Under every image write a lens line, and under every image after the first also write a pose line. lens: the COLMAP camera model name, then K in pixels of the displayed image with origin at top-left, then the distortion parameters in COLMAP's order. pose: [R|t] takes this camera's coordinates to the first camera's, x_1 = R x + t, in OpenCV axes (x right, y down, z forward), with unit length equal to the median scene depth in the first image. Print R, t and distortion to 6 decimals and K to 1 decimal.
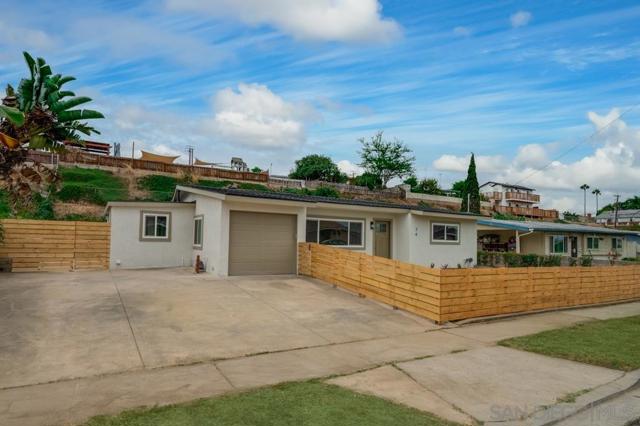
lens RADIAL K [[341.6, 0, 318.4], [0, 341.6, 213.9], [0, 0, 1]] dist [0.000070, 0.000023]
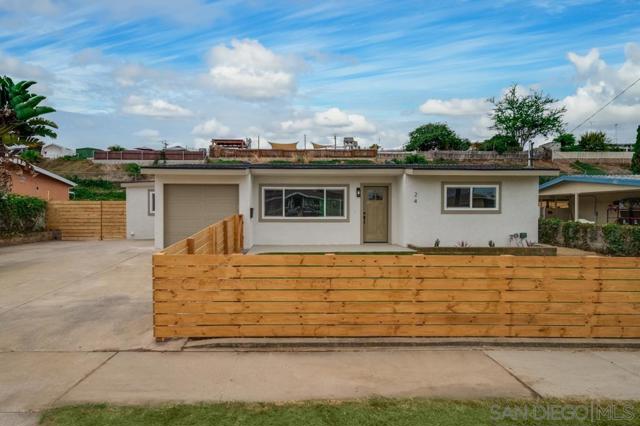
lens RADIAL K [[300.3, 0, 320.0], [0, 300.3, 213.0], [0, 0, 1]] dist [-0.002048, -0.000125]
pose [[0.884395, -0.019082, -0.466349, 0.160159], [0.054958, 0.996471, 0.063450, 0.012494], [0.463492, -0.081745, 0.882323, 0.121188]]
